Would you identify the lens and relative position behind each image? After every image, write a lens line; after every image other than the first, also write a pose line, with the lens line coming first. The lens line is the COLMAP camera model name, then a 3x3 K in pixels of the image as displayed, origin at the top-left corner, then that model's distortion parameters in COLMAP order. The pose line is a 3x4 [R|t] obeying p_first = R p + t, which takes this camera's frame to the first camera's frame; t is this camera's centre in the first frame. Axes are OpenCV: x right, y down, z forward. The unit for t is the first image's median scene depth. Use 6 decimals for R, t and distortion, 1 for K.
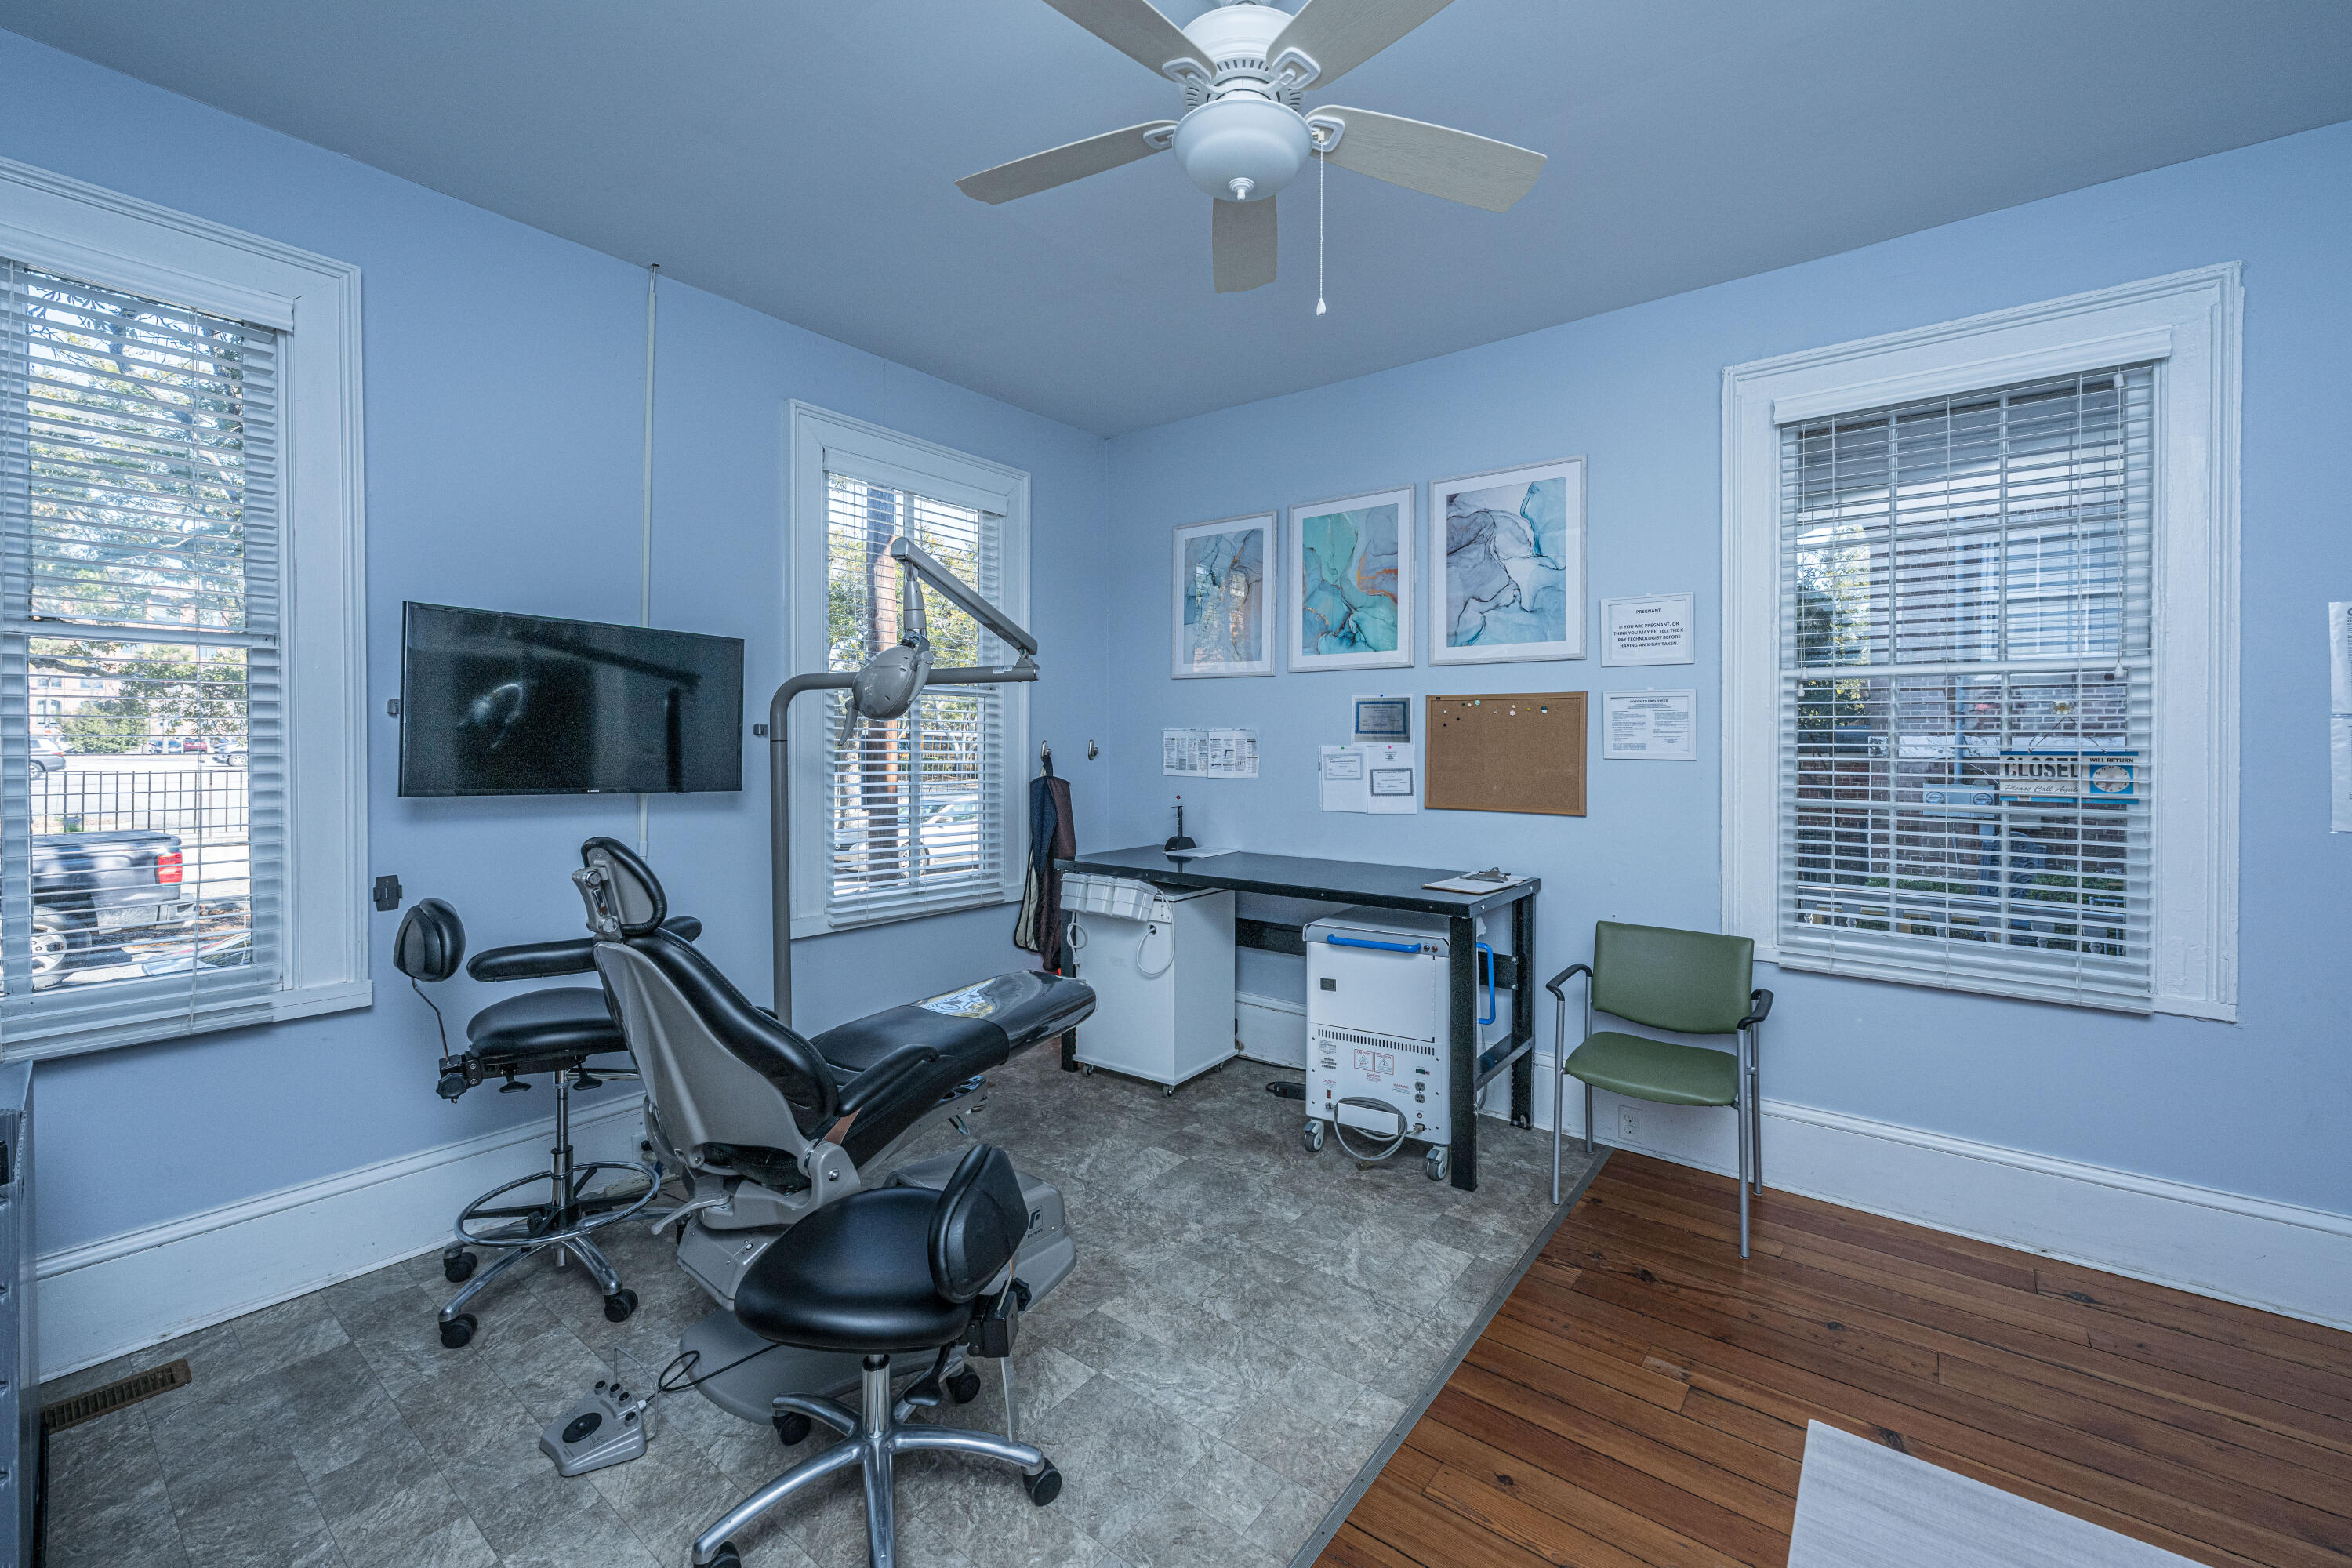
lens RADIAL K [[954.8, 0, 1162.9], [0, 954.8, 761.9], [0, 0, 1]] dist [-0.007317, 0.000240]
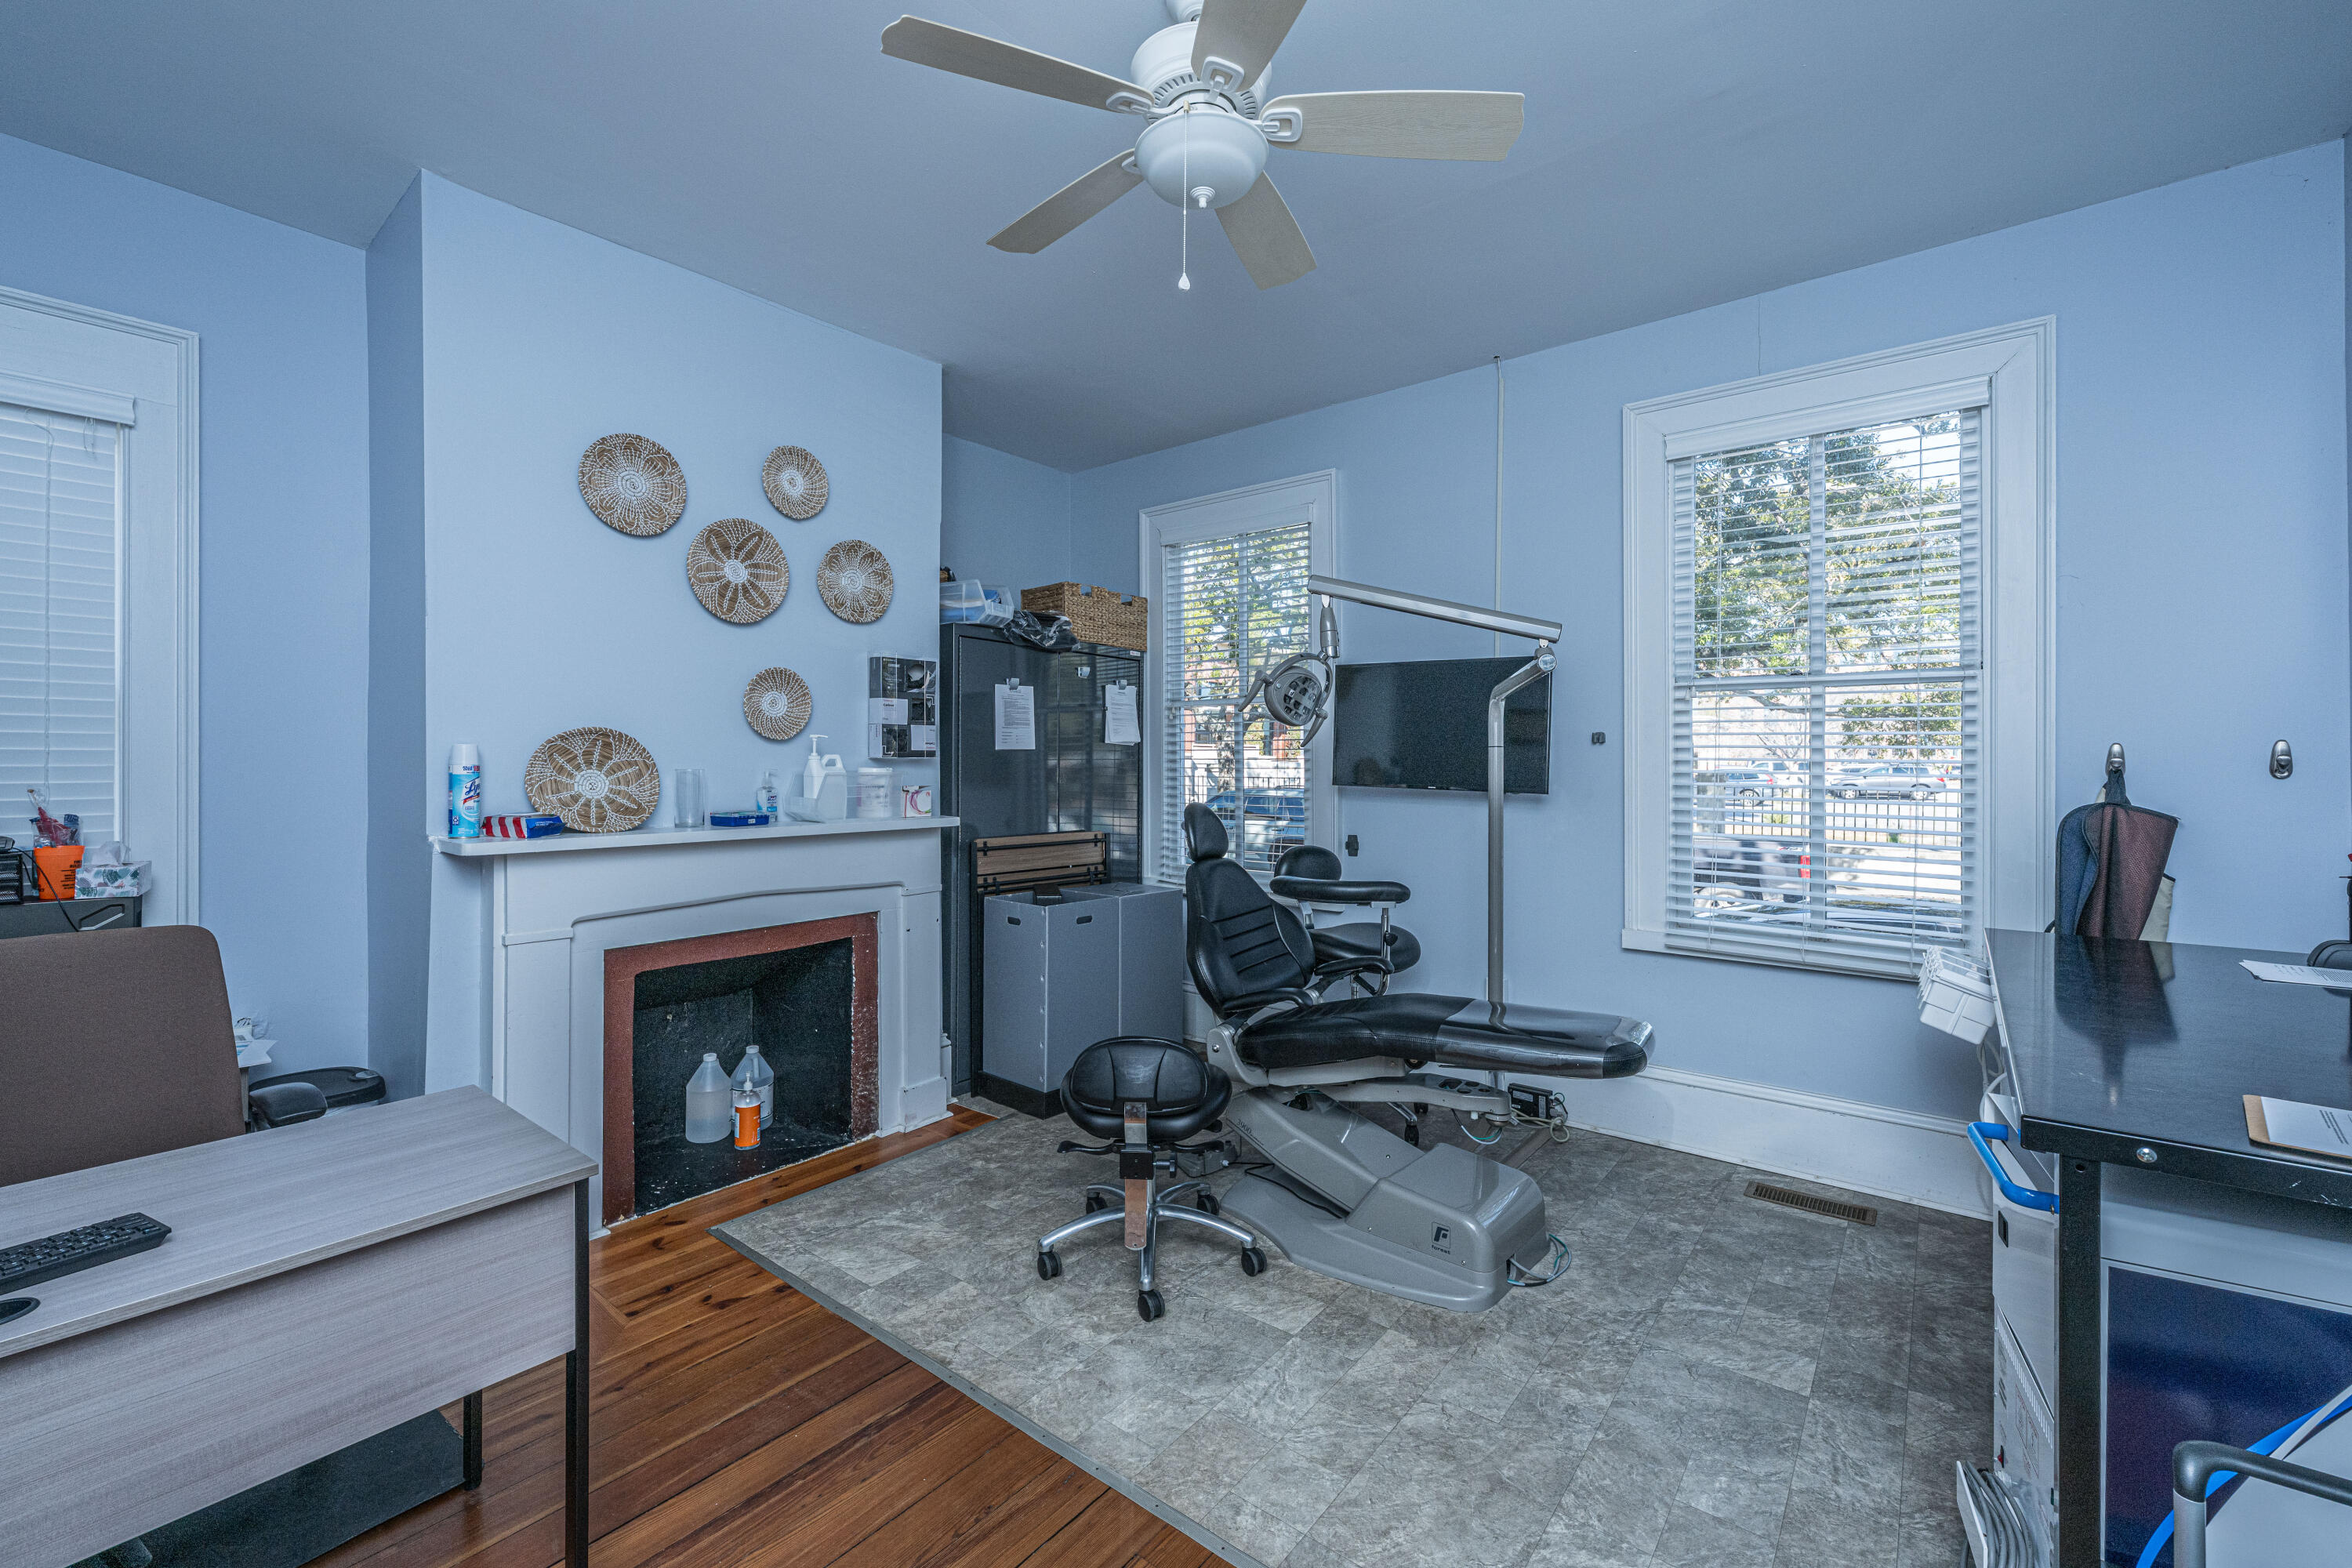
lens RADIAL K [[954.8, 0, 1163.9], [0, 954.8, 768.2], [0, 0, 1]] dist [-0.007317, 0.000240]
pose [[-0.019984, -0.002055, -0.999798, 0.733706], [-0.029930, 0.999551, -0.001456, 0.018130], [0.999352, 0.029895, -0.020036, 0.641803]]
